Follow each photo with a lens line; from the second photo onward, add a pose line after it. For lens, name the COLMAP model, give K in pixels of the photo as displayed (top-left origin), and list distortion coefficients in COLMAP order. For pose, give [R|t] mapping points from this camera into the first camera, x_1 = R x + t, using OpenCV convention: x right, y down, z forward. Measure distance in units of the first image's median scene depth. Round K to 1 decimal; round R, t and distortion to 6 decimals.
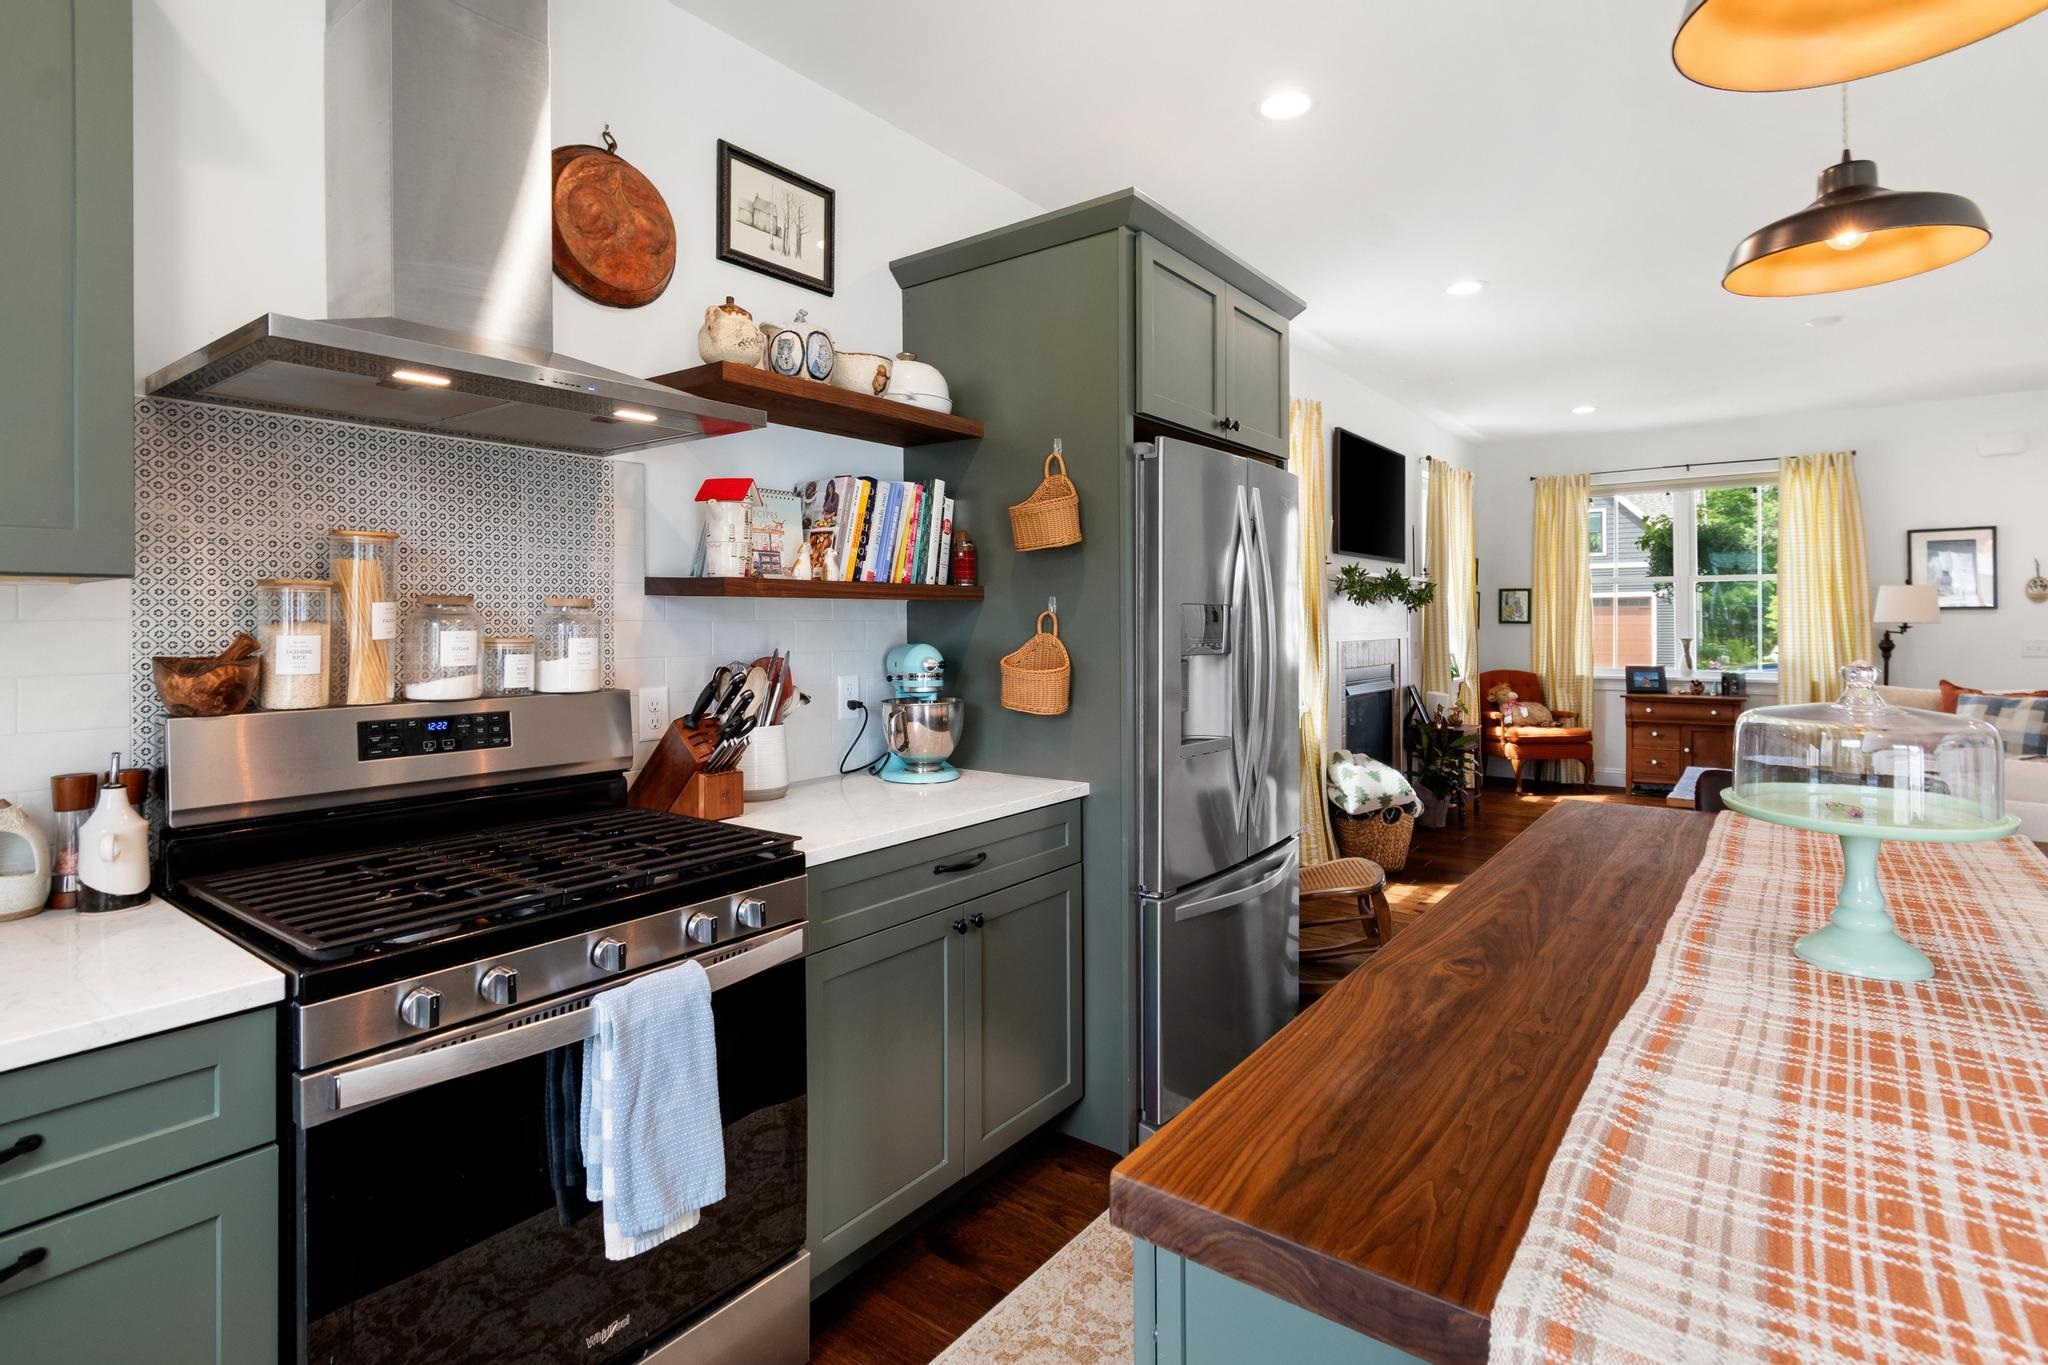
lens RADIAL K [[994.0, 0, 1023.4], [0, 994.0, 622.8], [0, 0, 1]] dist [-0.002949, -0.002192]
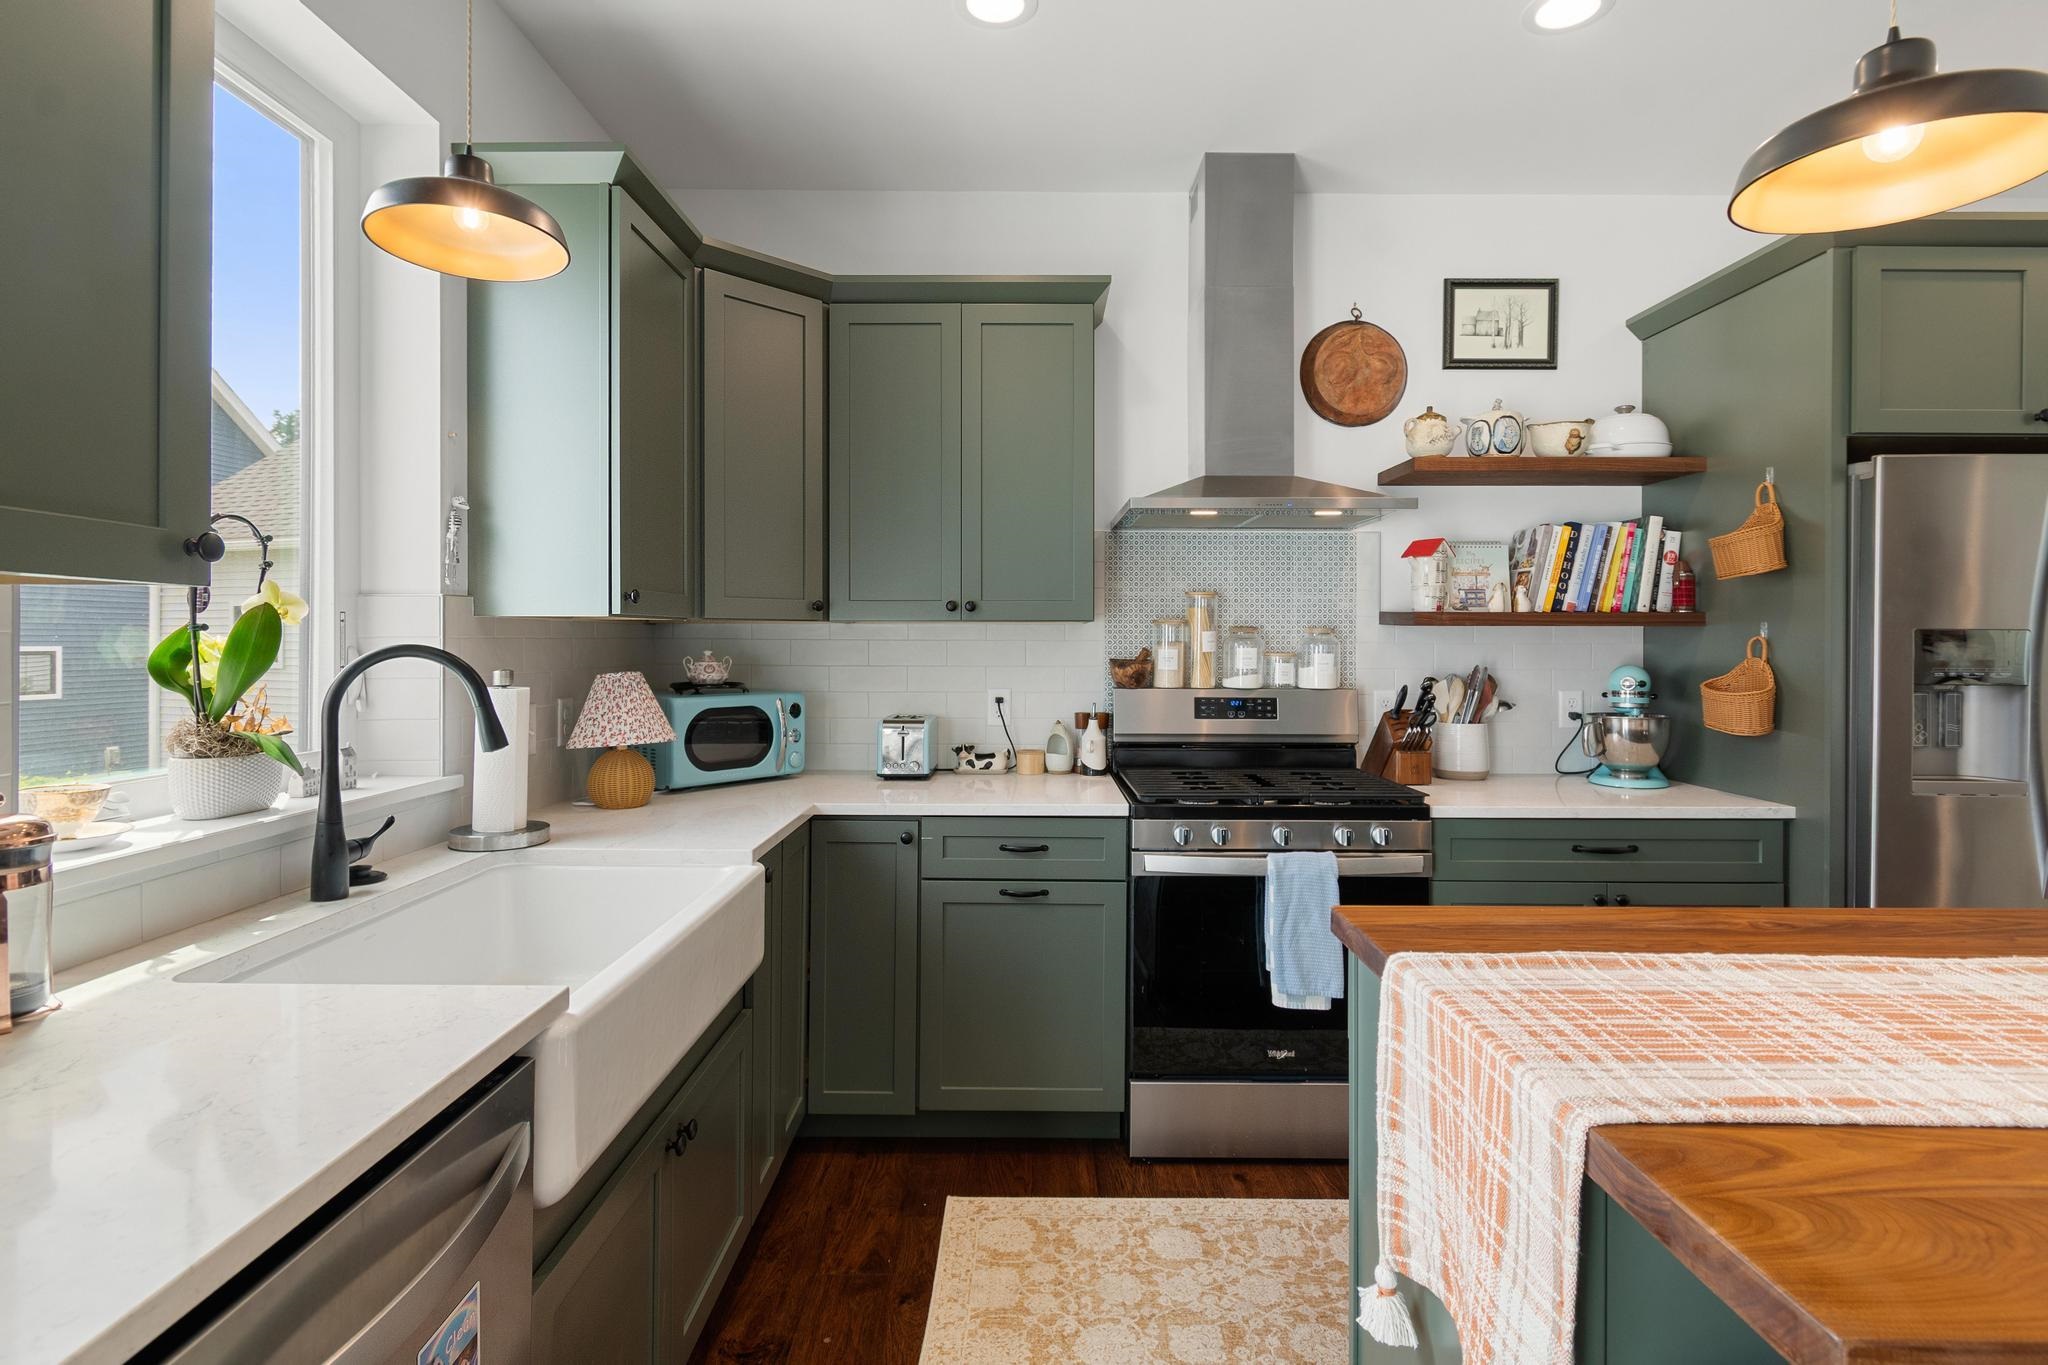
lens RADIAL K [[984.1, 0, 1020.3], [0, 984.1, 660.4], [0, 0, 1]] dist [-0.002037, -0.000426]
pose [[0.598065, 0.022056, -0.801144, 0.457916], [-0.007648, 0.999733, 0.021814, -0.003501], [0.801411, -0.006919, 0.598074, -0.263280]]
